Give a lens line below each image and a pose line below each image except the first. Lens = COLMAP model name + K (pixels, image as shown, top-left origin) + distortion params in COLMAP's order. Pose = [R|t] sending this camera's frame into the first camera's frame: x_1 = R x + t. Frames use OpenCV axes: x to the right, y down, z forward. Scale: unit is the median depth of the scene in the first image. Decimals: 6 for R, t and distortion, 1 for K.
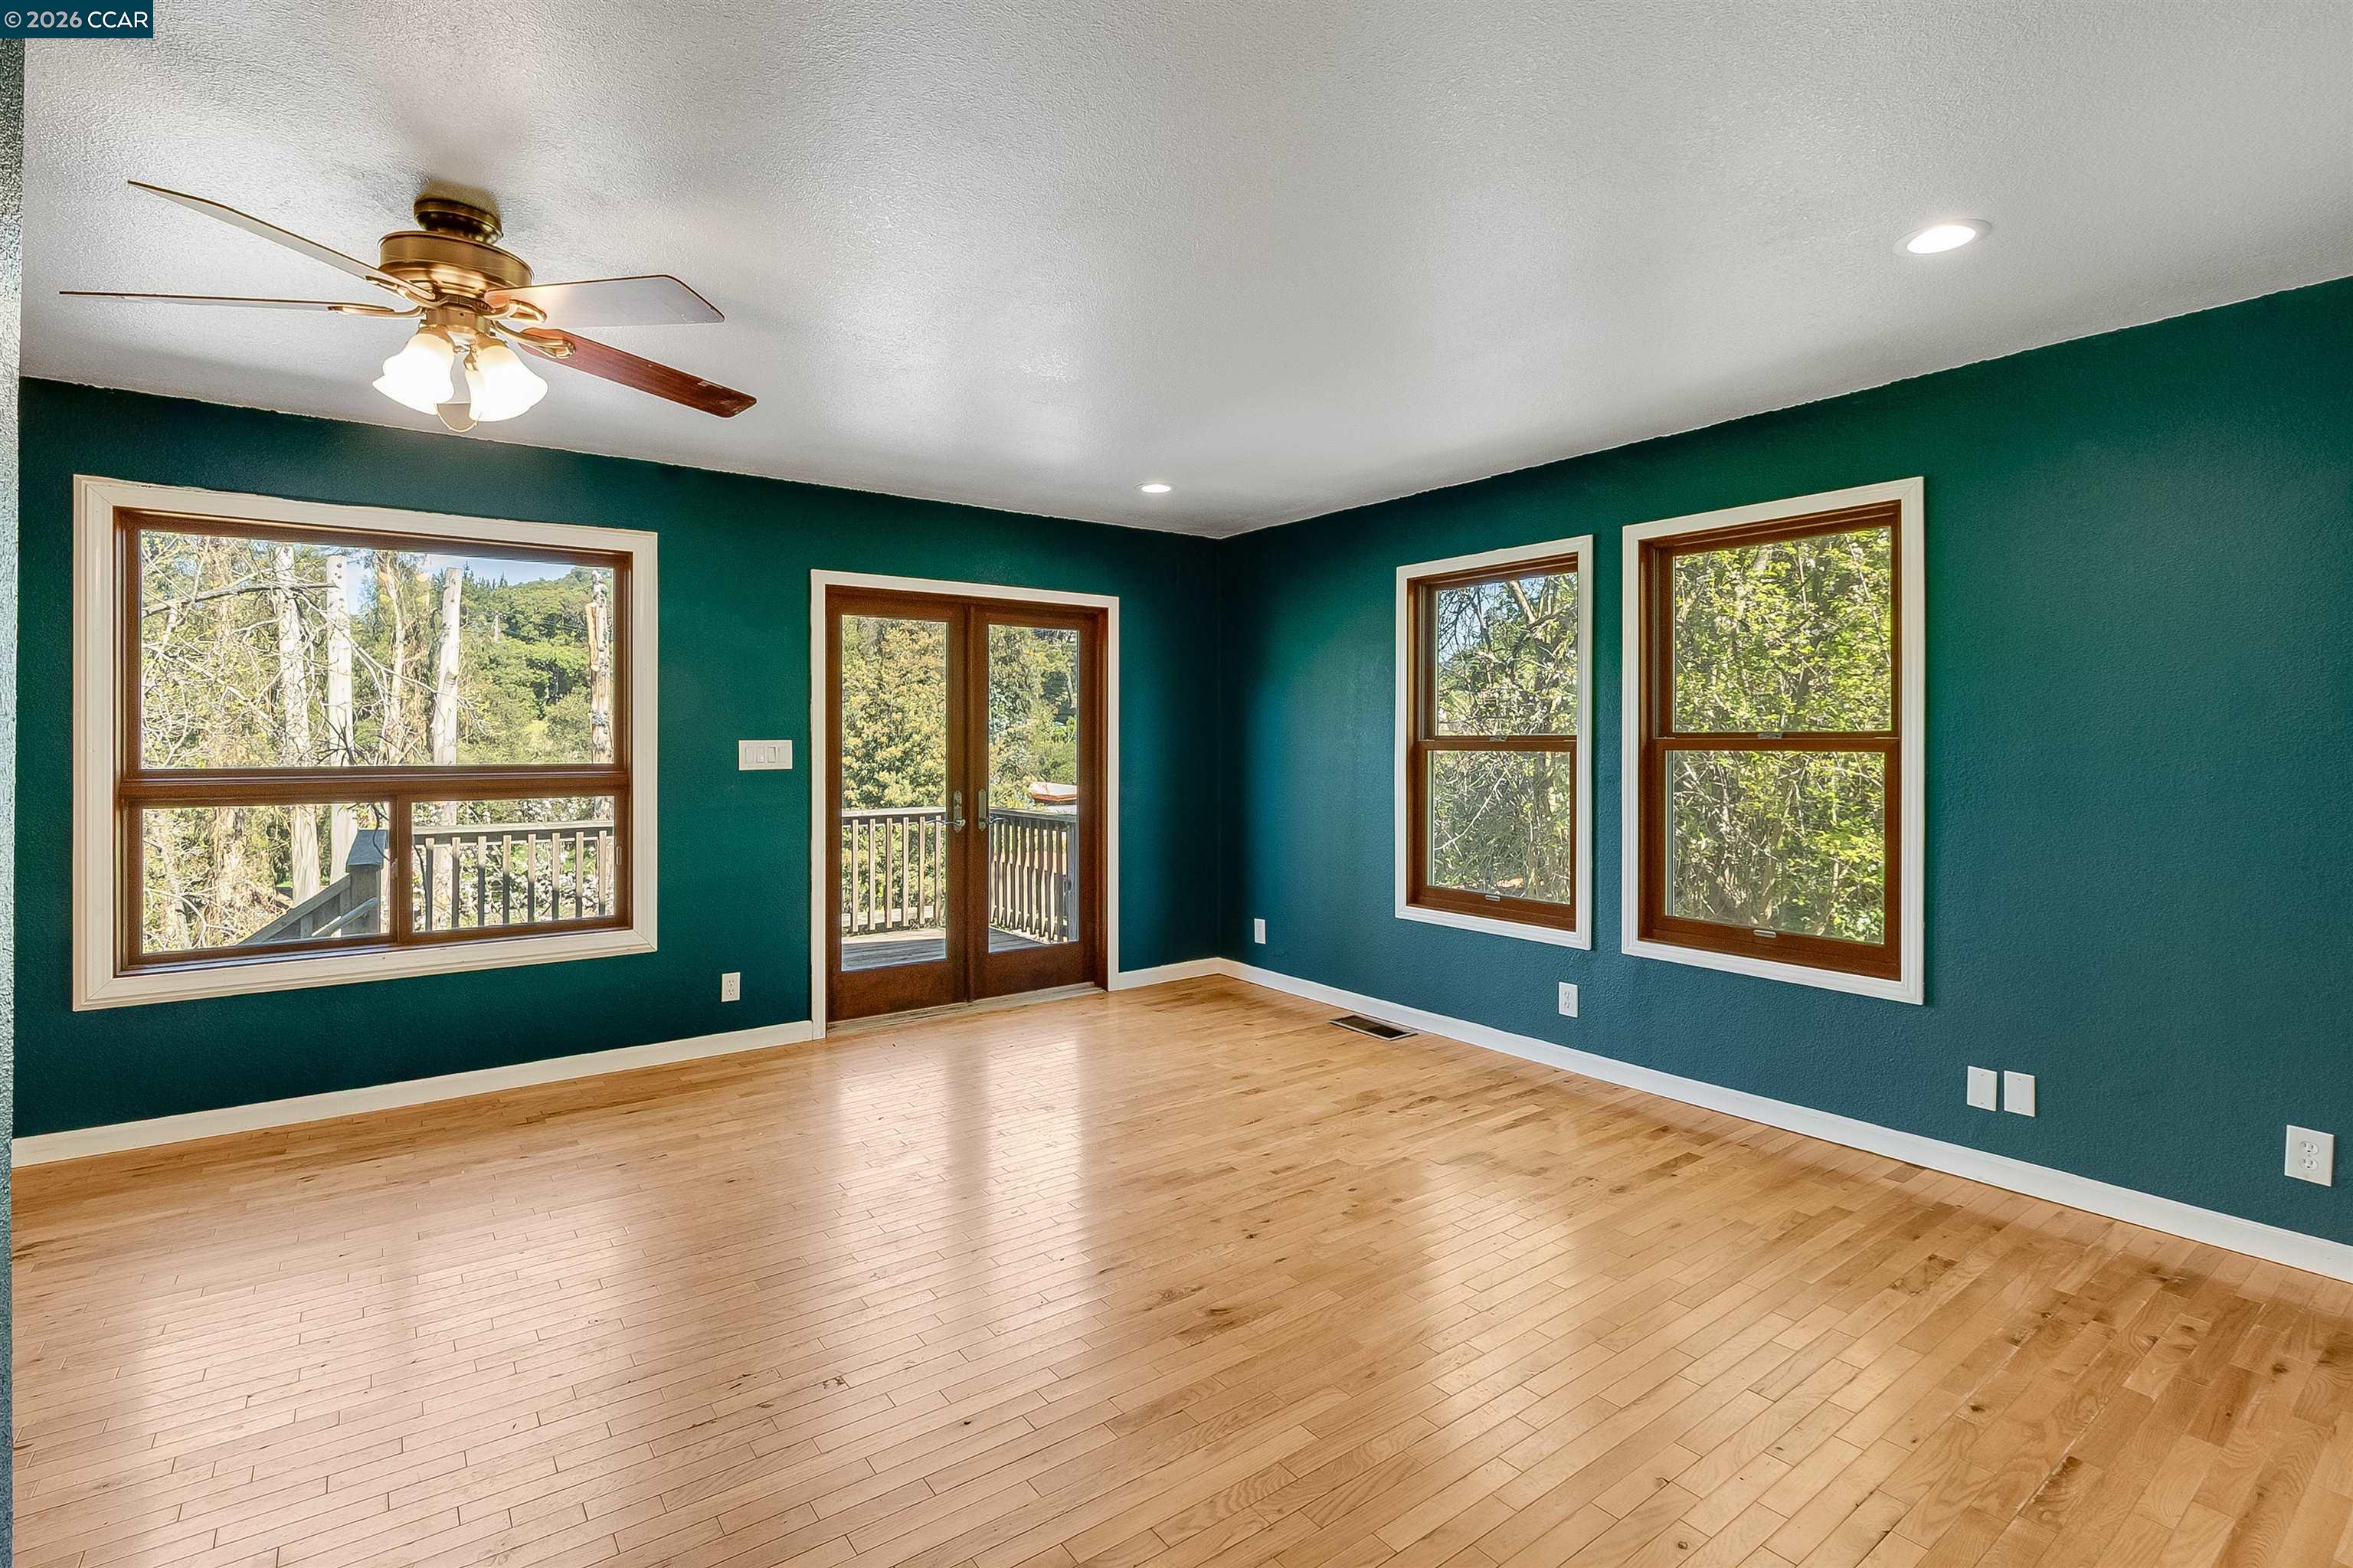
lens RADIAL K [[1090.7, 0, 1189.4], [0, 1090.7, 740.4], [0, 0, 1]] dist [-0.003749, -0.003210]
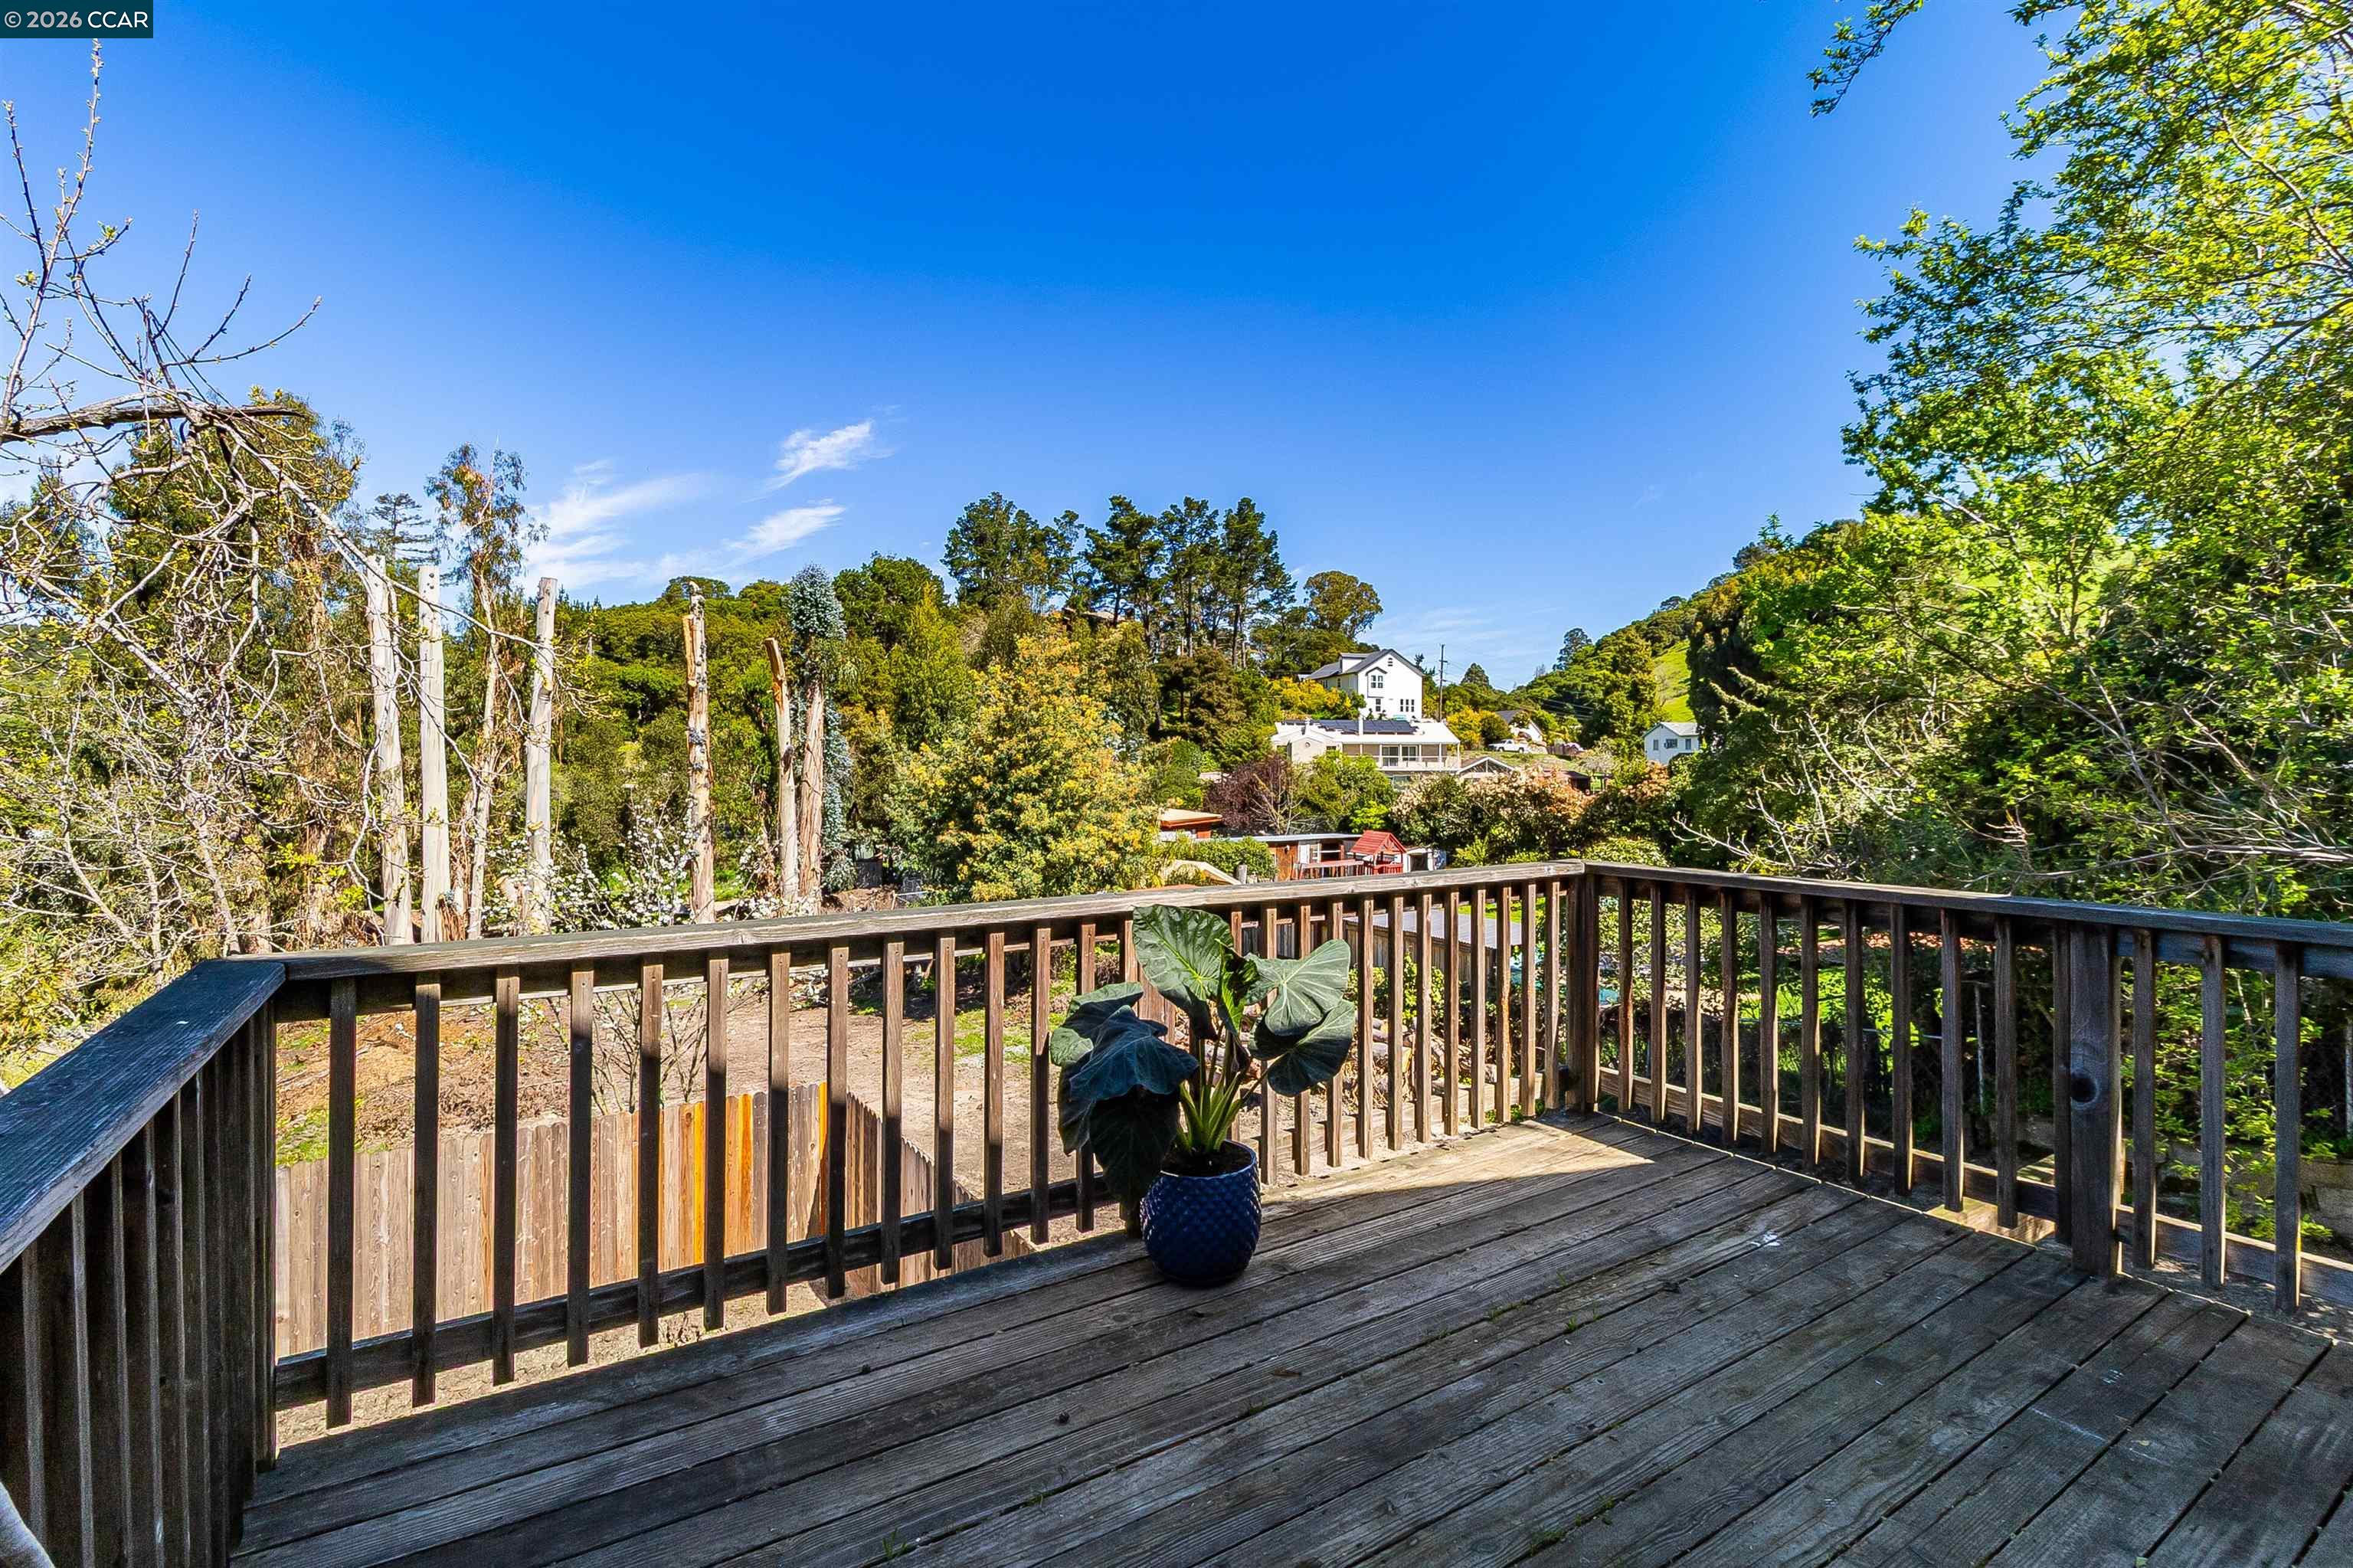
lens RADIAL K [[1090.7, 0, 1202.1], [0, 1090.7, 764.0], [0, 0, 1]] dist [-0.003749, -0.003210]
pose [[0.998560, 0.000797, -0.053646, -0.814722], [-0.000776, 1.000000, 0.000415, 0.041717], [0.053646, -0.000373, 0.998560, 1.181829]]
